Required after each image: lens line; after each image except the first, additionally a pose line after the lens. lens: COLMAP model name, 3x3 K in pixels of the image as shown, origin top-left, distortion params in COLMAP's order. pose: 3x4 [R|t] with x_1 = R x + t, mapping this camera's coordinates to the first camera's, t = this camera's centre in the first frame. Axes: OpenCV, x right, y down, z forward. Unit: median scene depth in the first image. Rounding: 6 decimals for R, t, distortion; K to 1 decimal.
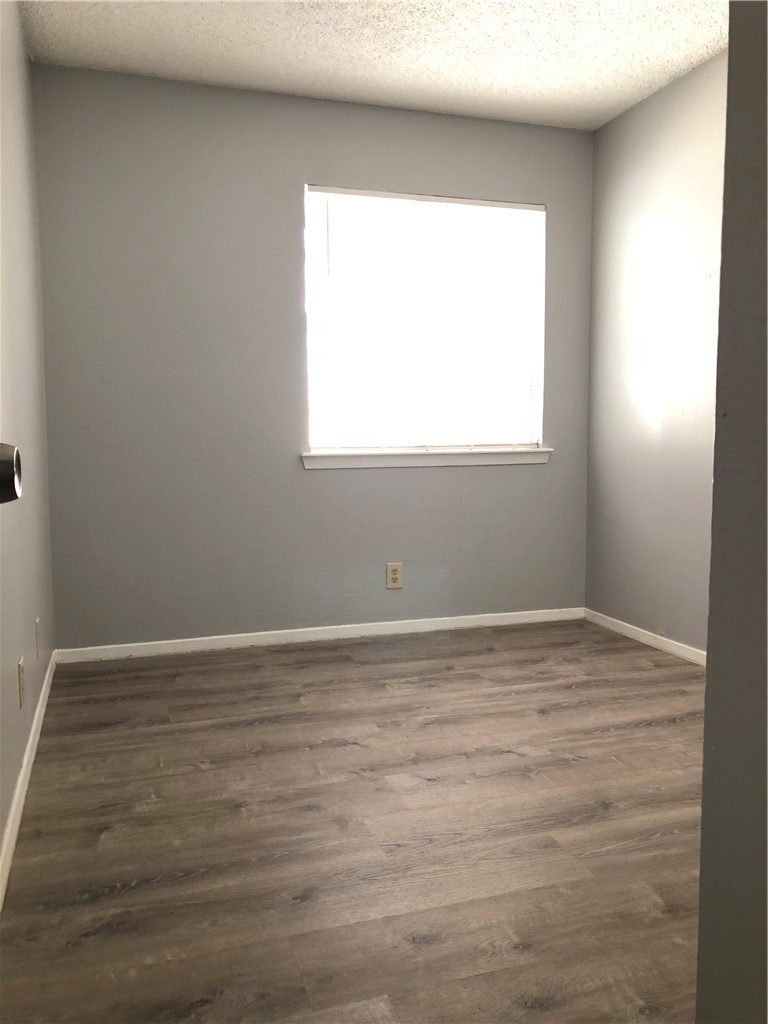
lens RADIAL K [[842.3, 0, 384.0], [0, 842.3, 512.0], [0, 0, 1]] dist [0.011441, -0.013715]
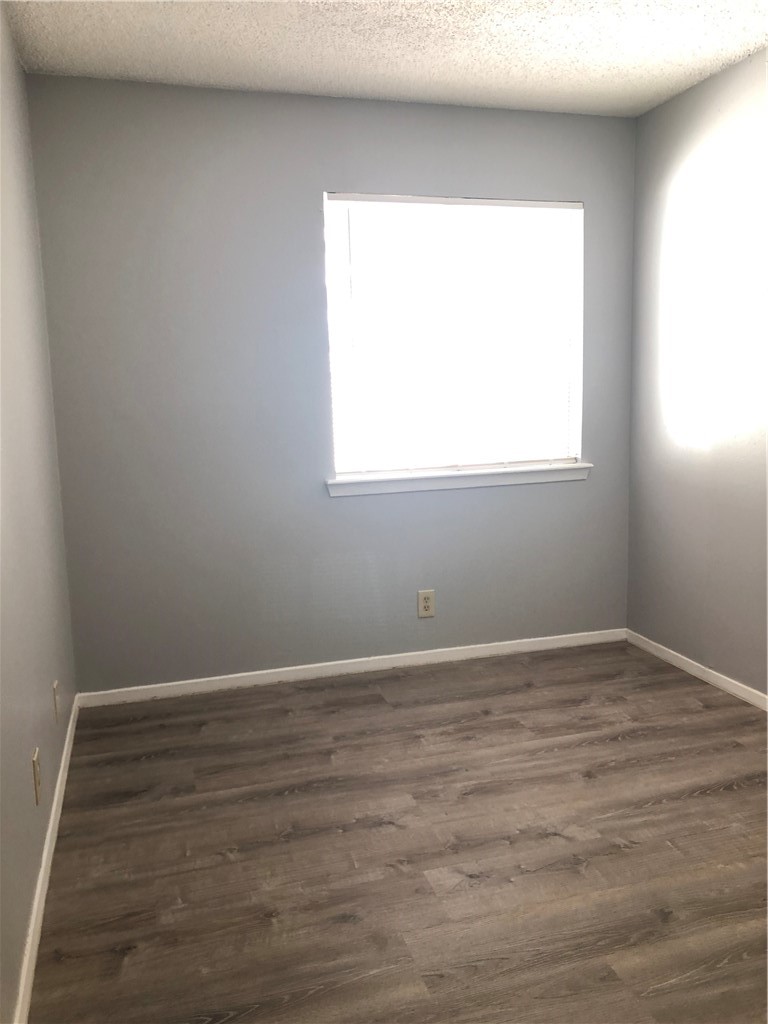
lens RADIAL K [[842.3, 0, 384.0], [0, 842.3, 512.0], [0, 0, 1]] dist [0.011441, -0.013715]
pose [[0.999390, -0.016645, -0.030691, -0.006371], [0.018340, 0.998273, 0.055813, -0.110984], [0.029709, -0.056342, 0.997969, 0.068173]]
